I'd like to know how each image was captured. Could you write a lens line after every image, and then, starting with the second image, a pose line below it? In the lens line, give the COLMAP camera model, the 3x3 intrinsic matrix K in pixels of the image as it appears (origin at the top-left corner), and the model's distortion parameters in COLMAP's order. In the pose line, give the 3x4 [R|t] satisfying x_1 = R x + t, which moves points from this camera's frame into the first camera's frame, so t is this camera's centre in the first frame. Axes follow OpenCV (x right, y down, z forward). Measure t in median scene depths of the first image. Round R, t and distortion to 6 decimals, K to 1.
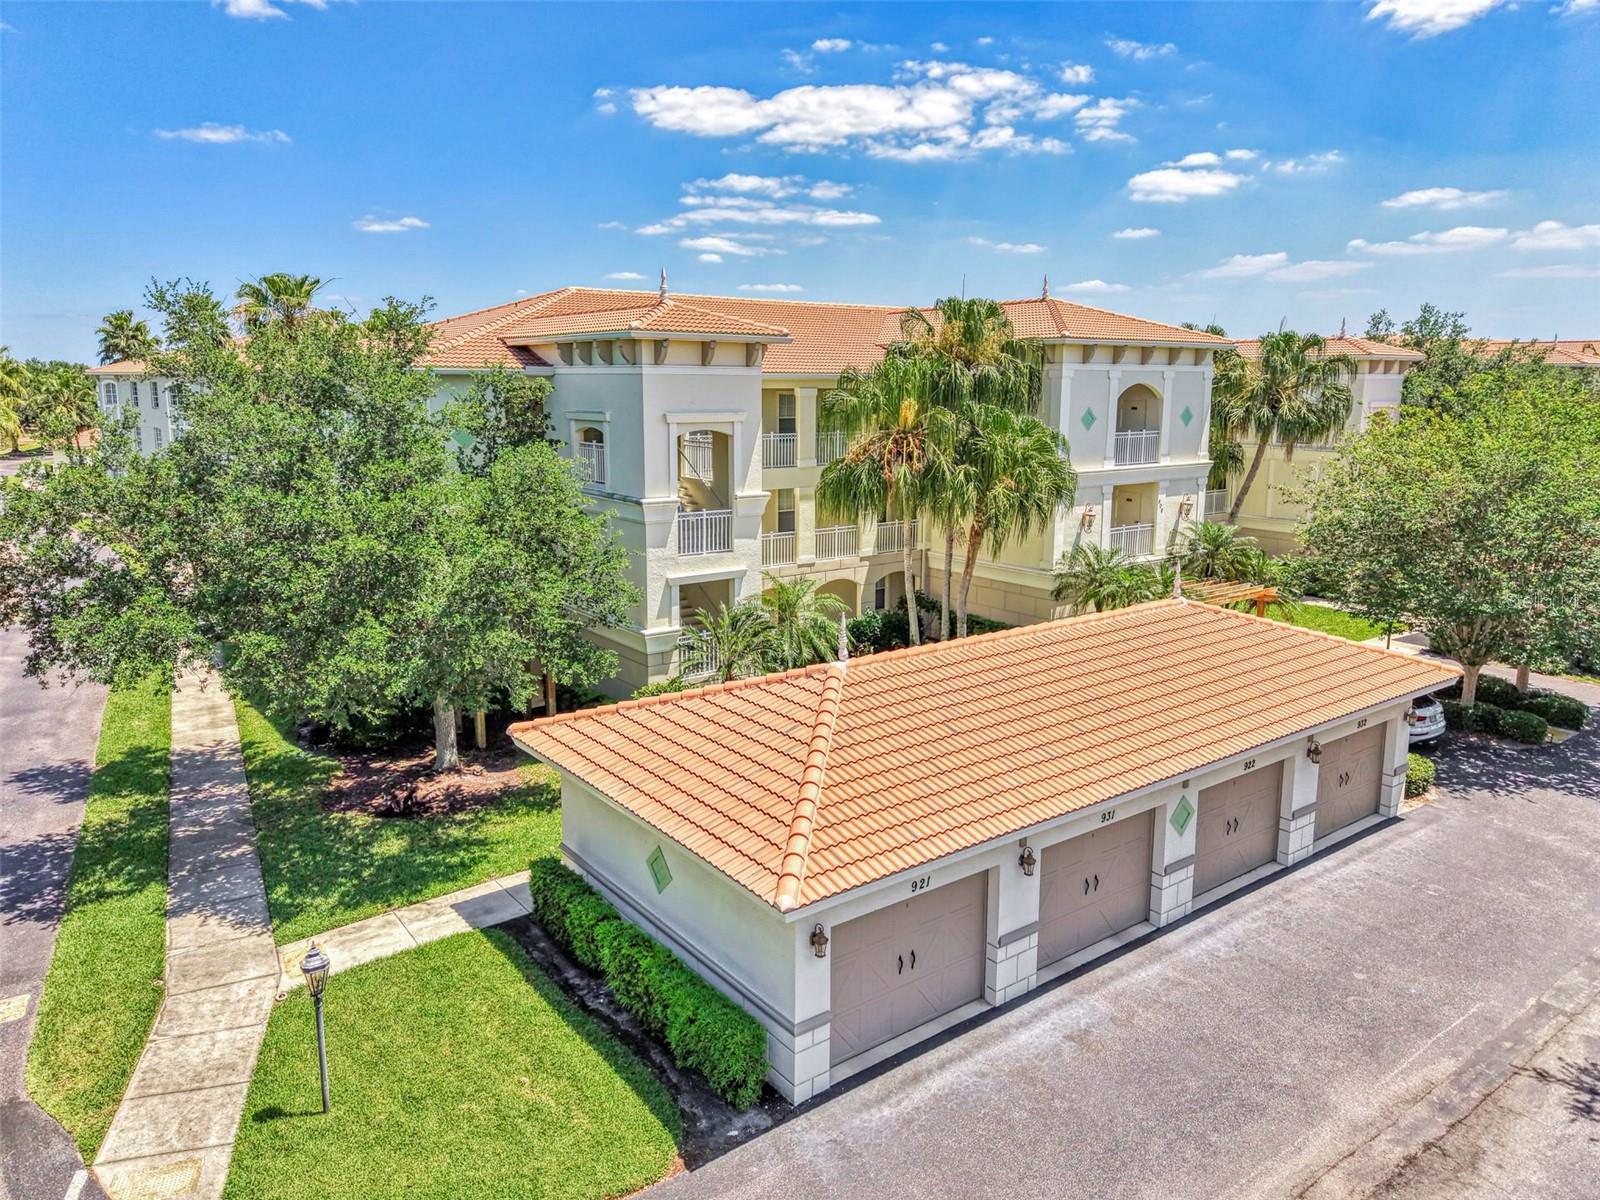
lens RADIAL K [[1075.5, 0, 753.1], [0, 1075.5, 539.5], [0, 0, 1]] dist [0.006017, -0.001826]
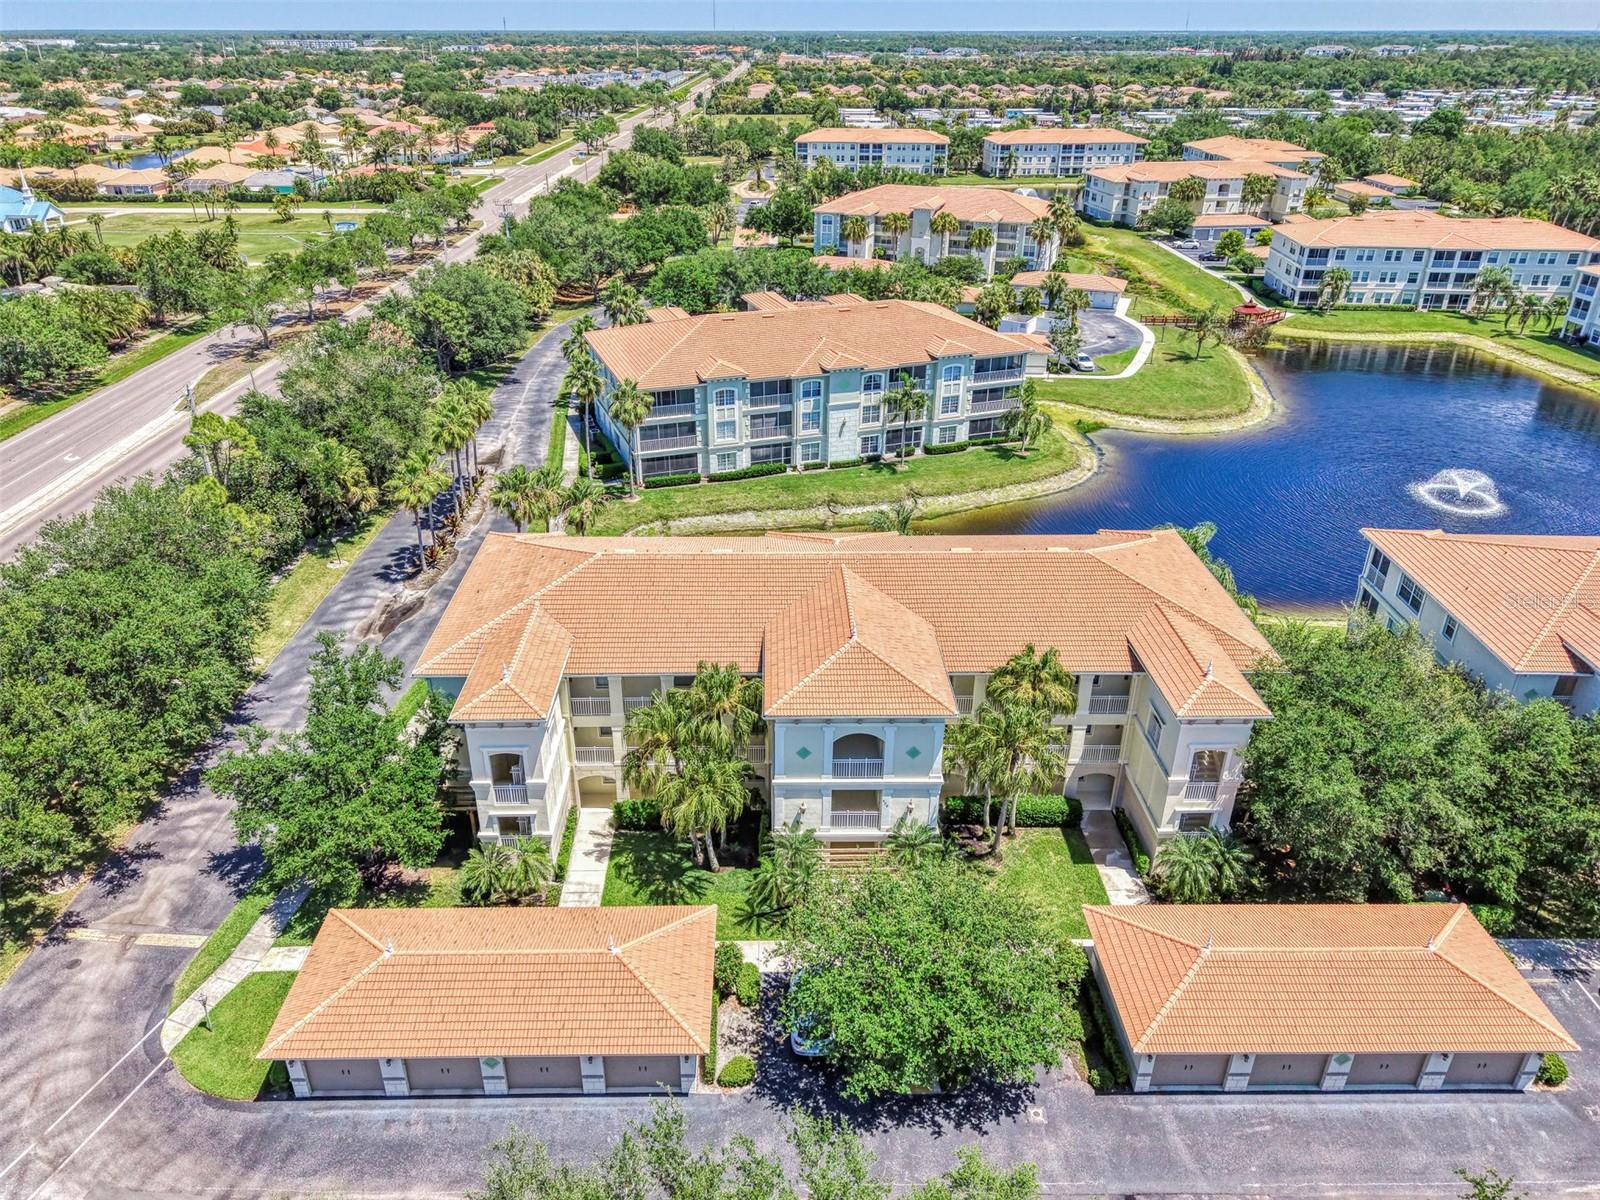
lens RADIAL K [[1071.7, 0, 767.3], [0, 1071.7, 549.1], [0, 0, 1]] dist [0.016767, -0.006296]
pose [[0.816149, 0.253573, -0.519232, 1.738648], [-0.081116, 0.939949, 0.331535, -1.569303], [0.572120, -0.228464, 0.787708, -0.271767]]
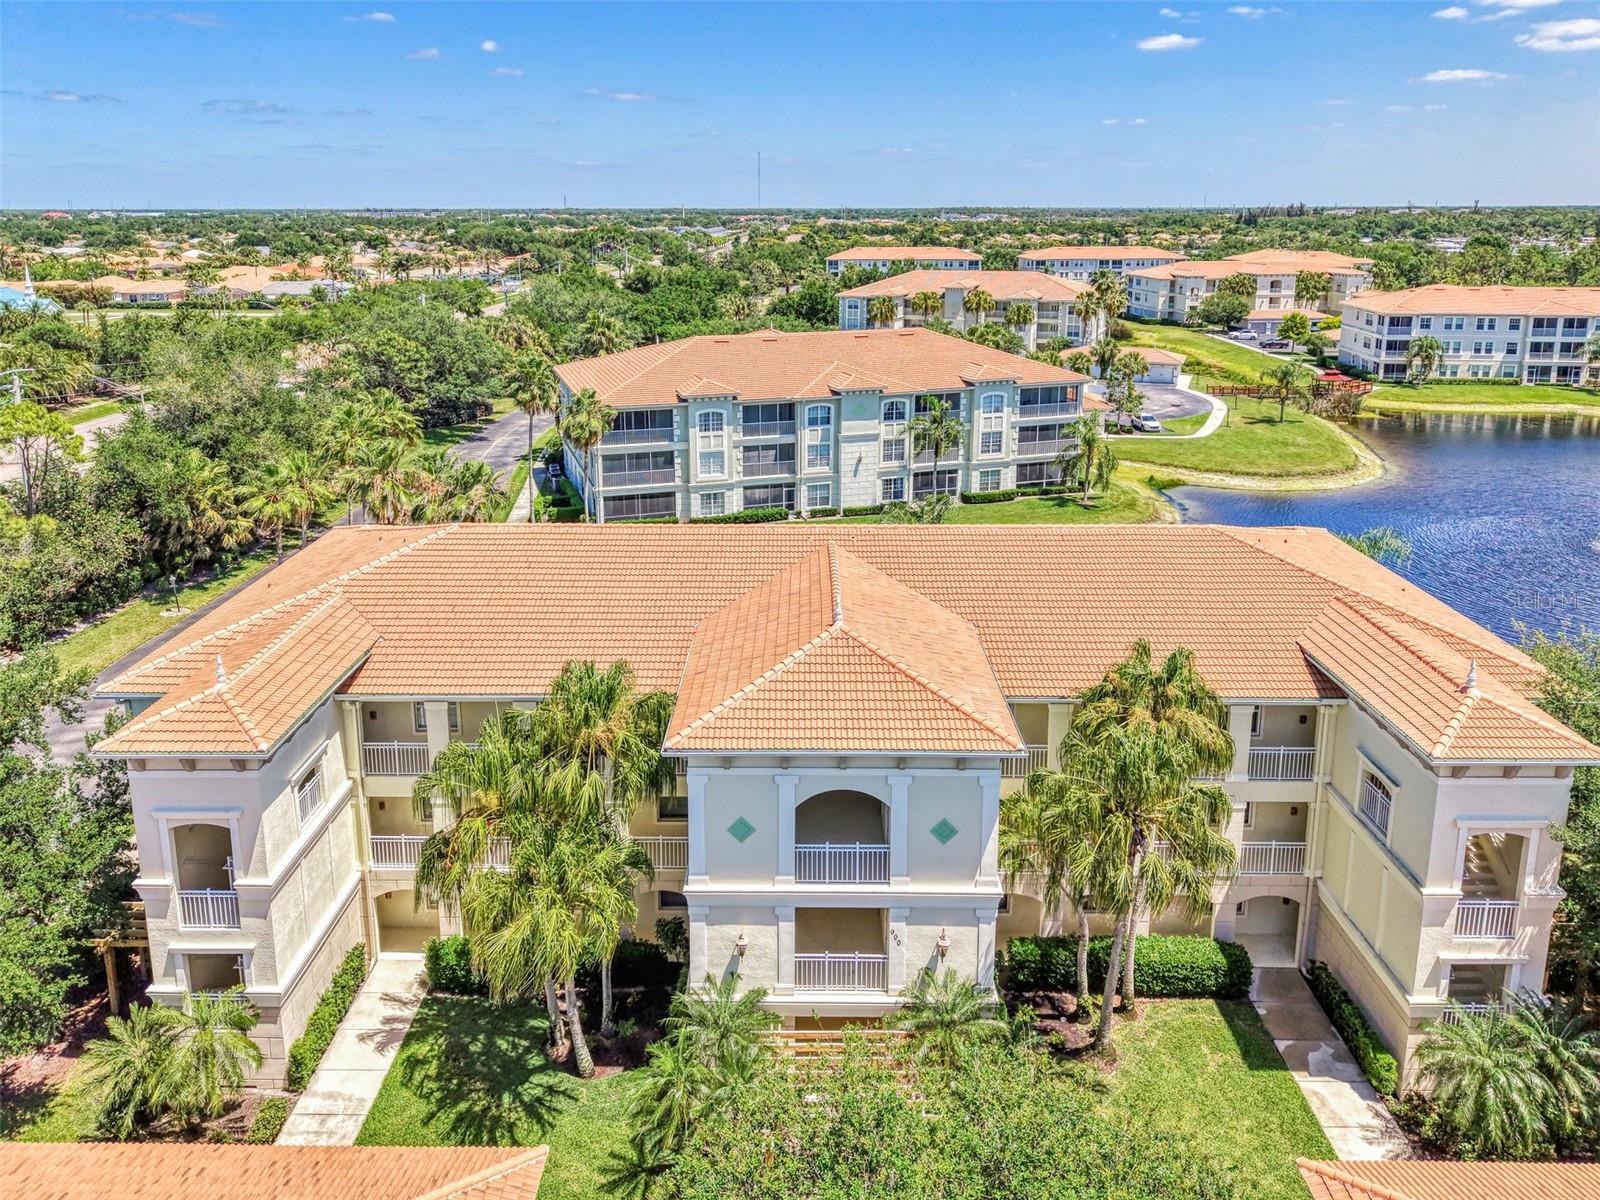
lens RADIAL K [[1090.2, 0, 783.9], [0, 1090.2, 417.9], [0, 0, 1]] dist [0.028598, -0.027801]
pose [[0.802476, 0.113126, -0.585862, 1.405585], [-0.081694, 0.993447, 0.079929, -0.889357], [0.591065, -0.016280, 0.806459, 0.619730]]
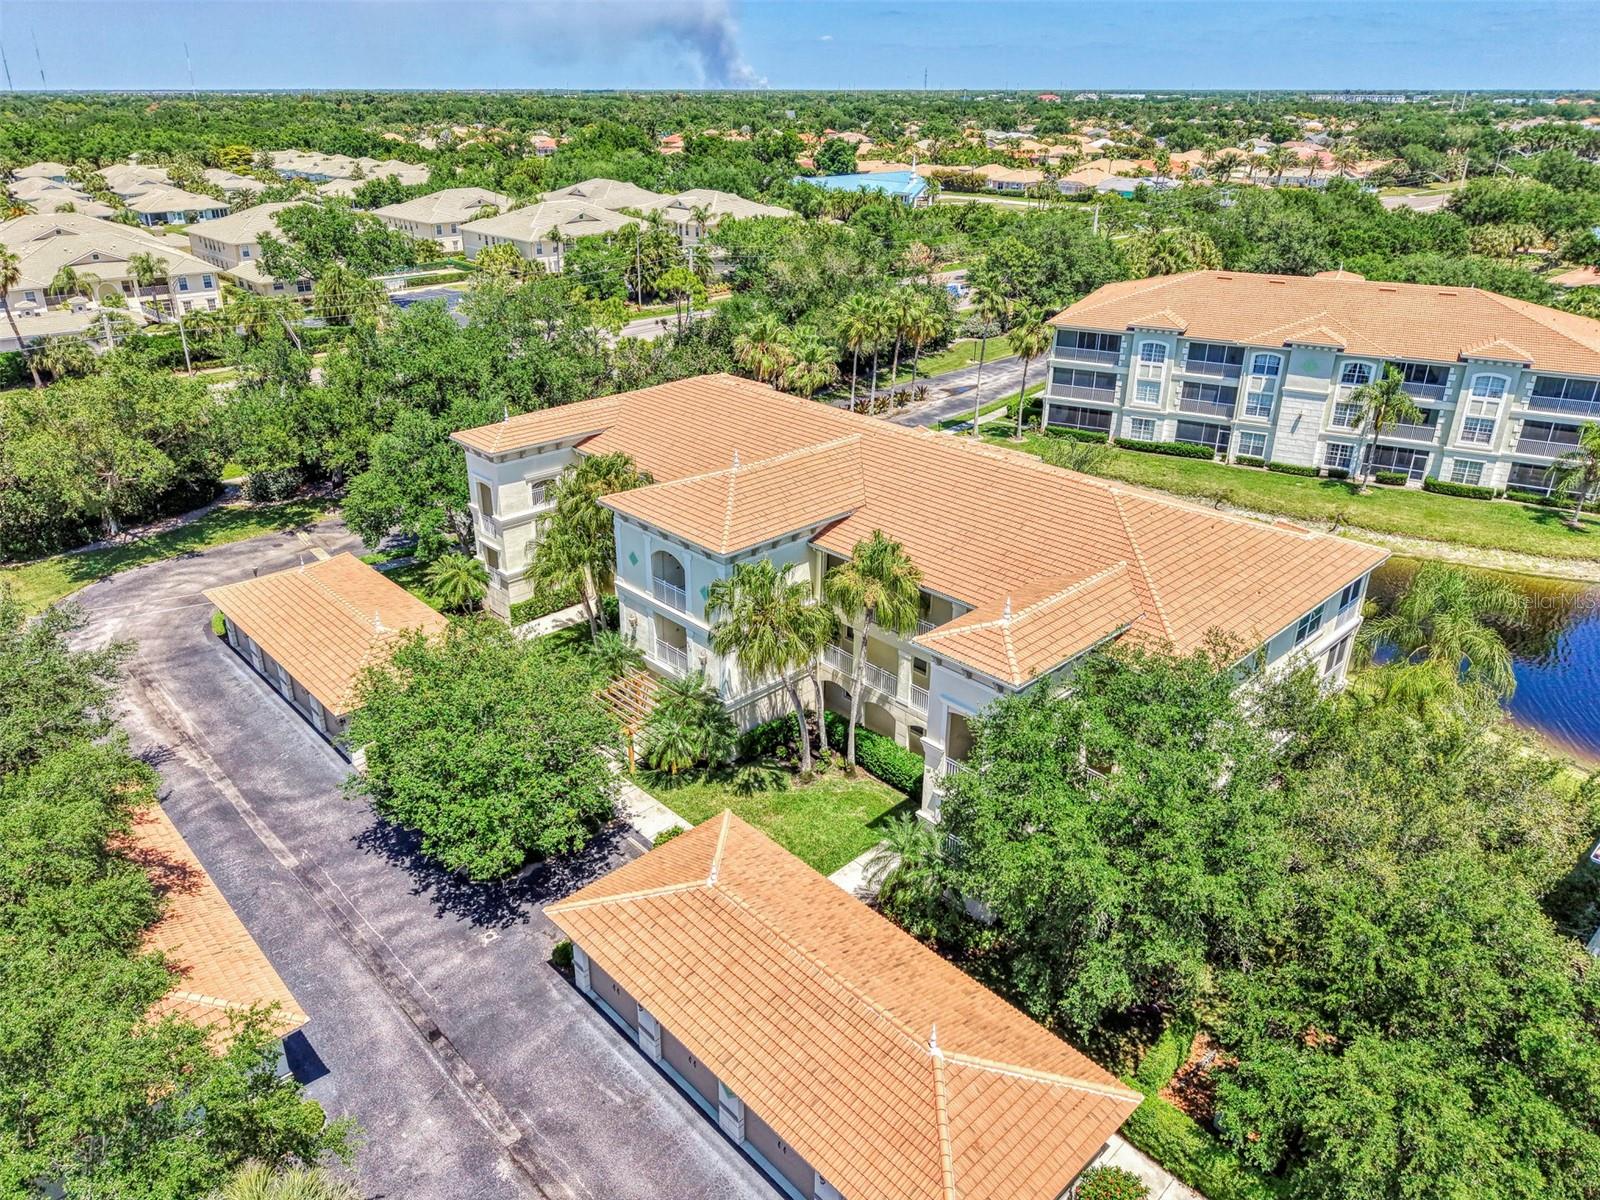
lens RADIAL K [[1071.9, 0, 808.6], [0, 1071.9, 572.8], [0, 0, 1]] dist [0.028717, -0.042829]
pose [[0.138782, 0.407777, -0.902473, 2.942492], [-0.138022, 0.910362, 0.390117, -1.232994], [0.980658, 0.070419, 0.182624, 1.733001]]
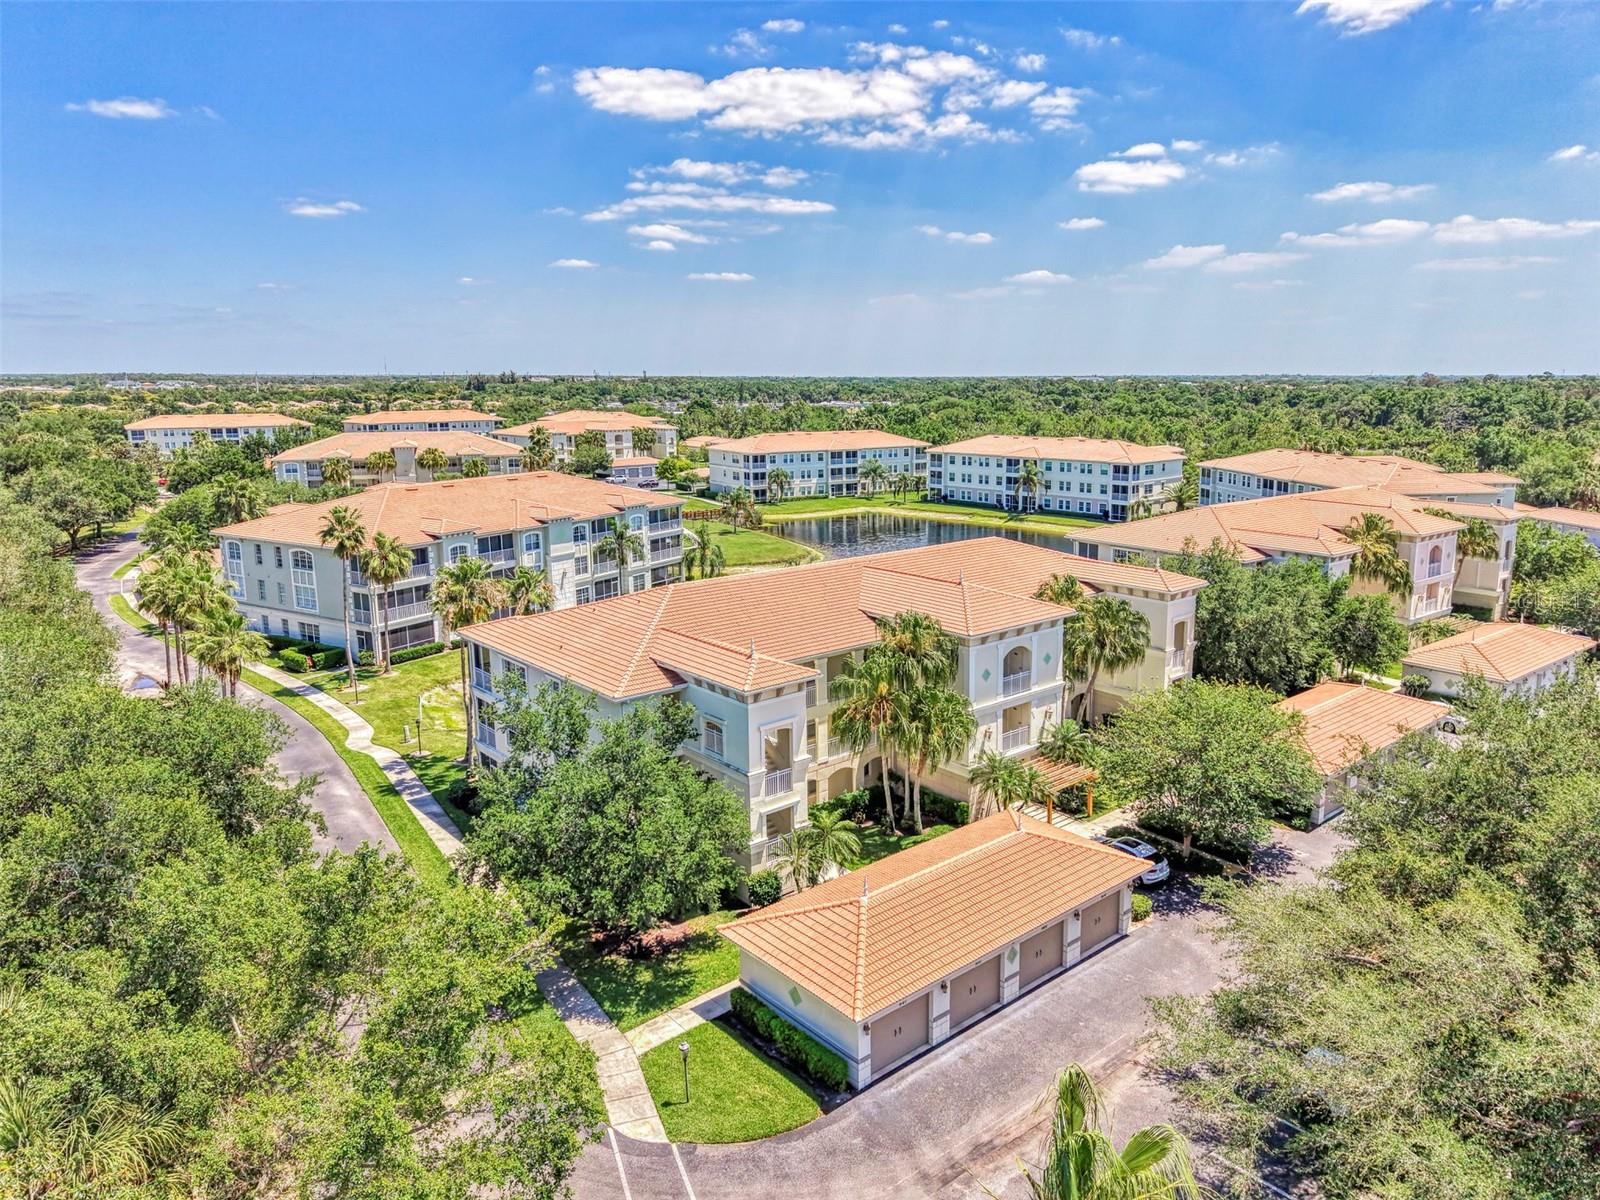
lens RADIAL K [[1071.9, 0, 808.6], [0, 1071.9, 572.8], [0, 0, 1]] dist [0.028717, -0.042829]
pose [[0.995527, -0.010706, 0.093871, -0.226588], [0.006865, 0.999130, 0.041142, -0.612678], [-0.094230, -0.040313, 0.994734, -1.125356]]
